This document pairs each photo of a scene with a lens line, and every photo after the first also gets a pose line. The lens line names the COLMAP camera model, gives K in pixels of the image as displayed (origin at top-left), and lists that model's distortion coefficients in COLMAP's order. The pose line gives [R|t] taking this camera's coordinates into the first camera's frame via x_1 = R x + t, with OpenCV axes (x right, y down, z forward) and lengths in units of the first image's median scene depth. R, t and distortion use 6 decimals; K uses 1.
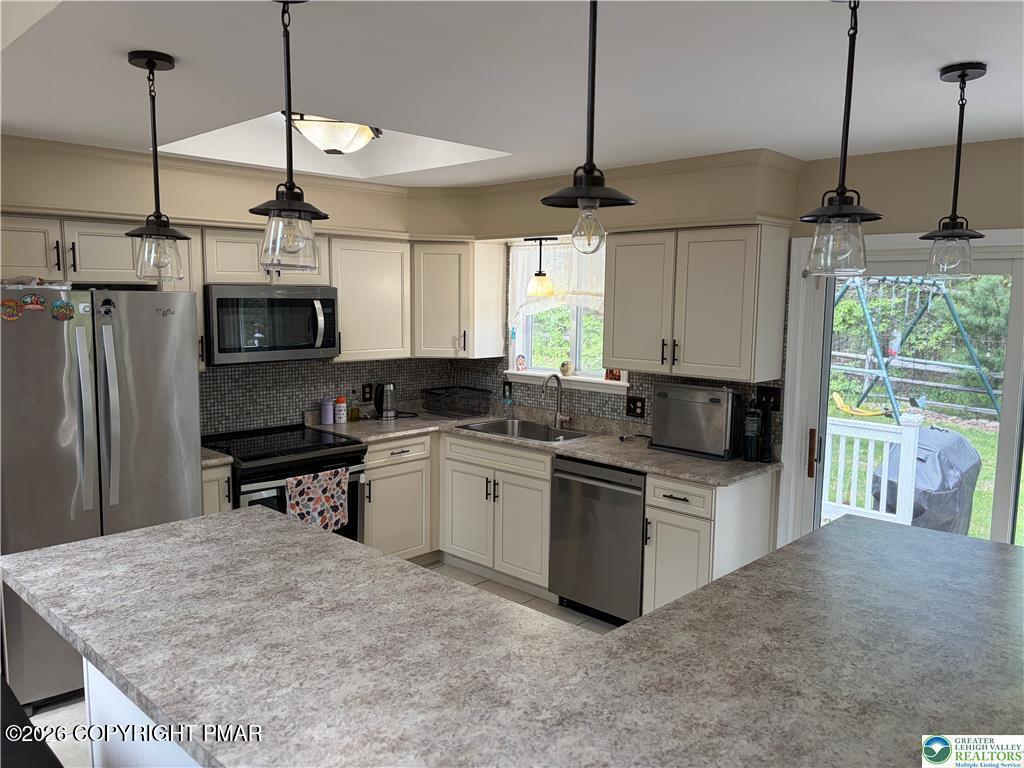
lens RADIAL K [[769.1, 0, 512.8], [0, 769.1, 381.5], [0, 0, 1]] dist [0.064162, -0.072603]
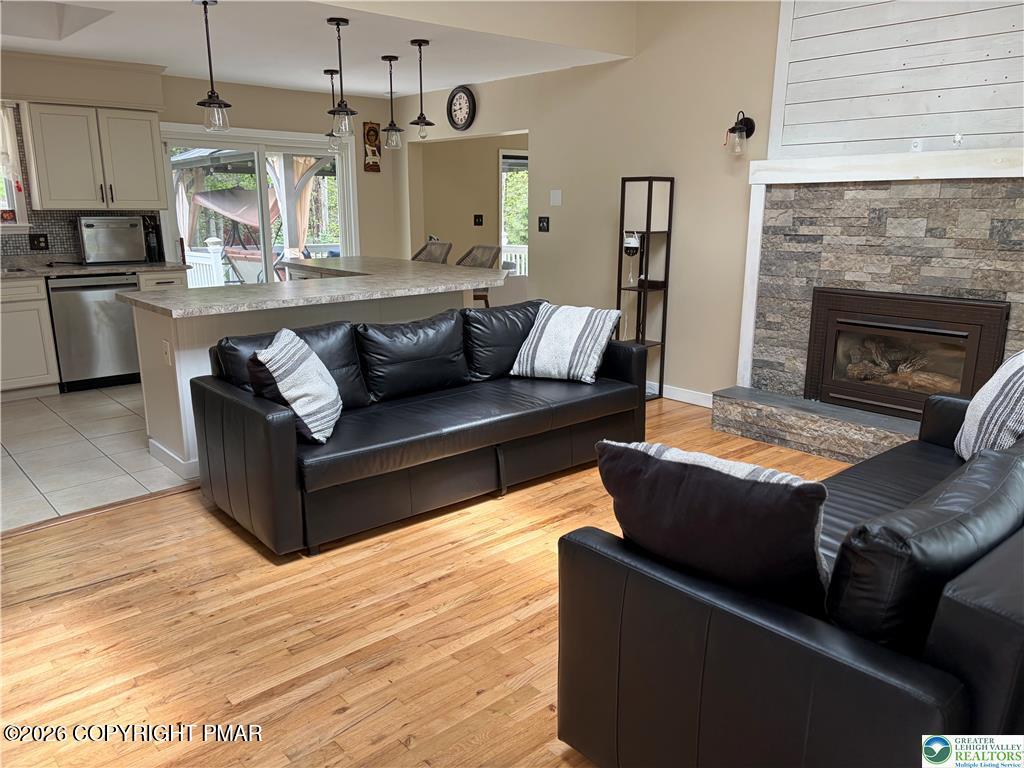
lens RADIAL K [[769.1, 0, 511.9], [0, 769.1, 389.4], [0, 0, 1]] dist [0.064162, -0.072603]
pose [[0.075993, -0.249418, 0.965410, -1.222255], [0.106882, 0.964668, 0.240813, 0.045704], [-0.991363, 0.084885, 0.099967, 0.109385]]
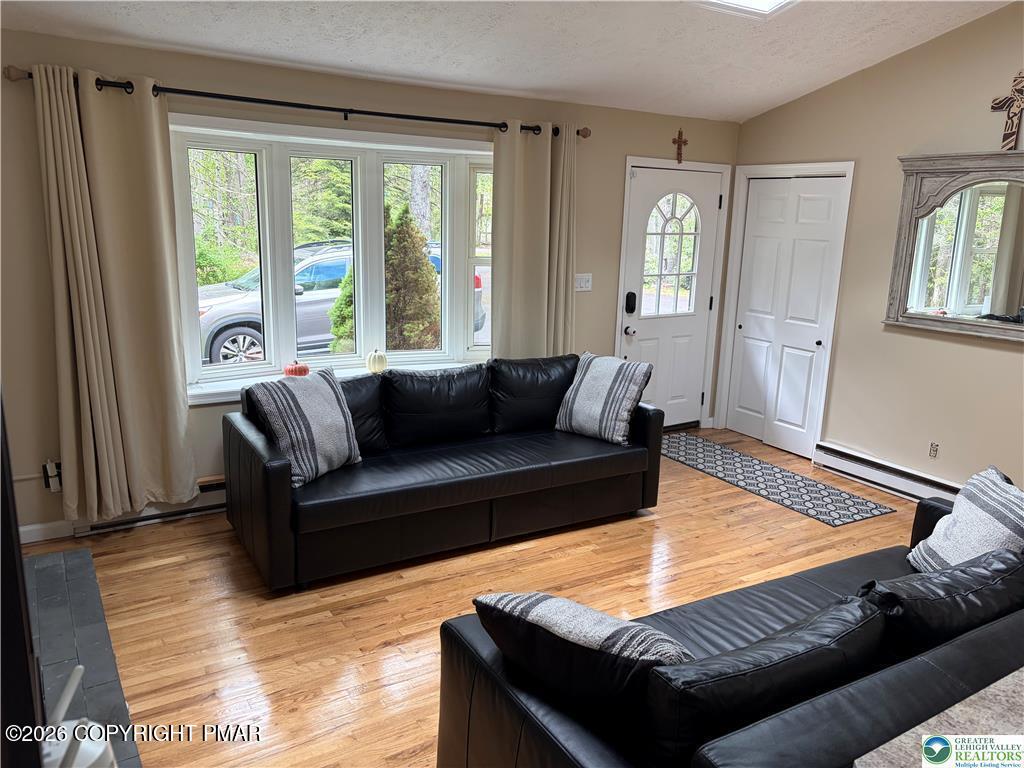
lens RADIAL K [[769.1, 0, 519.4], [0, 769.1, 387.9], [0, 0, 1]] dist [0.064162, -0.072603]
pose [[-0.232843, 0.196179, -0.952522, 0.236958], [-0.140014, 0.962476, 0.232456, -0.005126], [0.962383, 0.187492, -0.196638, 0.143499]]
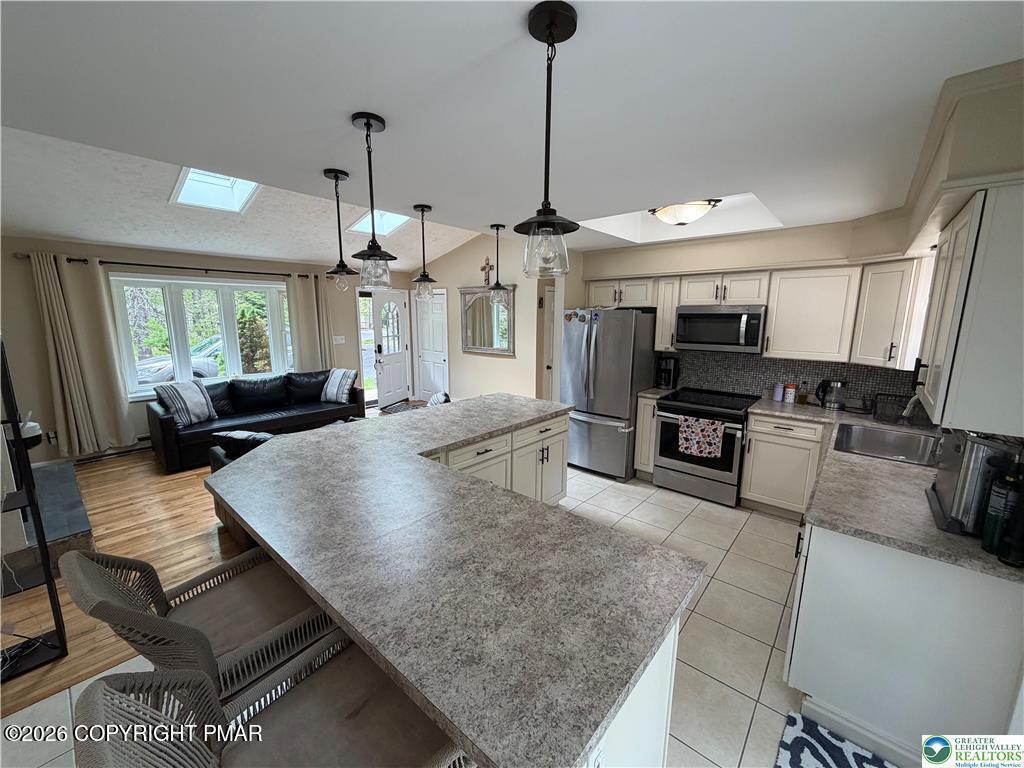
lens RADIAL K [[407.4, 0, 510.3], [0, 407.4, 383.6], [0, 0, 1]] dist [0.002405, -0.000790]
pose [[0.055698, 0.160557, -0.985454, 0.578645], [-0.114799, 0.981470, 0.153419, -0.043549], [0.991826, 0.104584, 0.073098, 0.521024]]
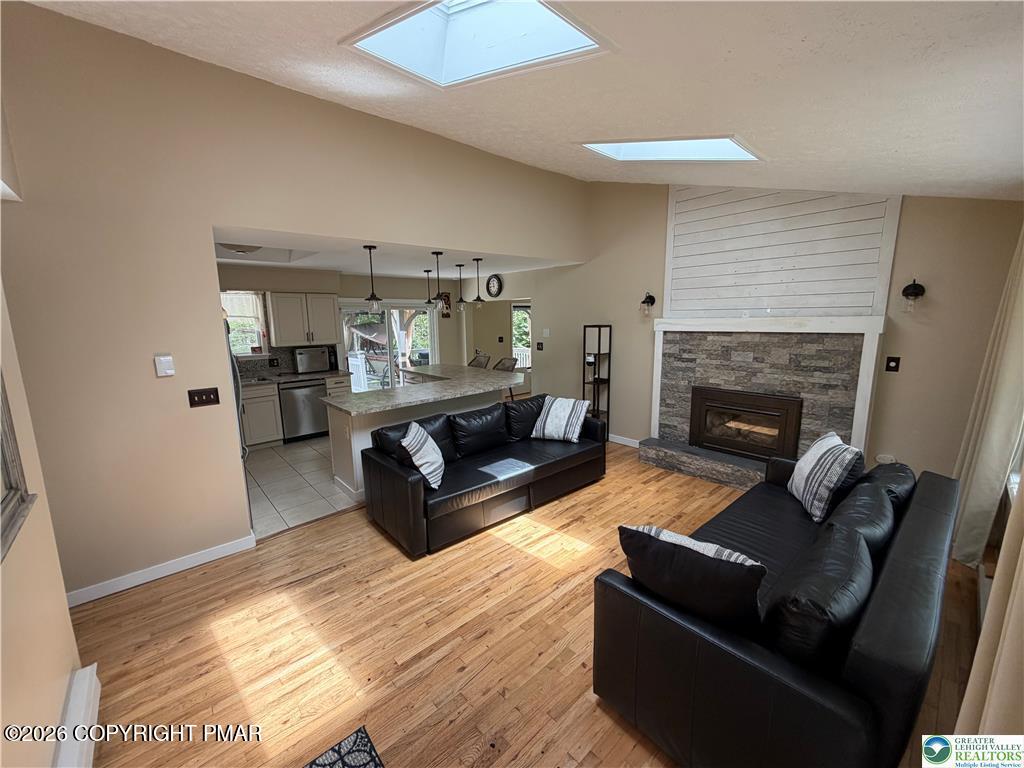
lens RADIAL K [[407.4, 0, 509.6], [0, 407.4, 384.6], [0, 0, 1]] dist [0.002405, -0.000790]
pose [[0.070702, -0.181037, 0.980932, -1.179801], [0.124078, 0.977351, 0.171433, -0.031046], [-0.989750, 0.109592, 0.091564, 0.160746]]
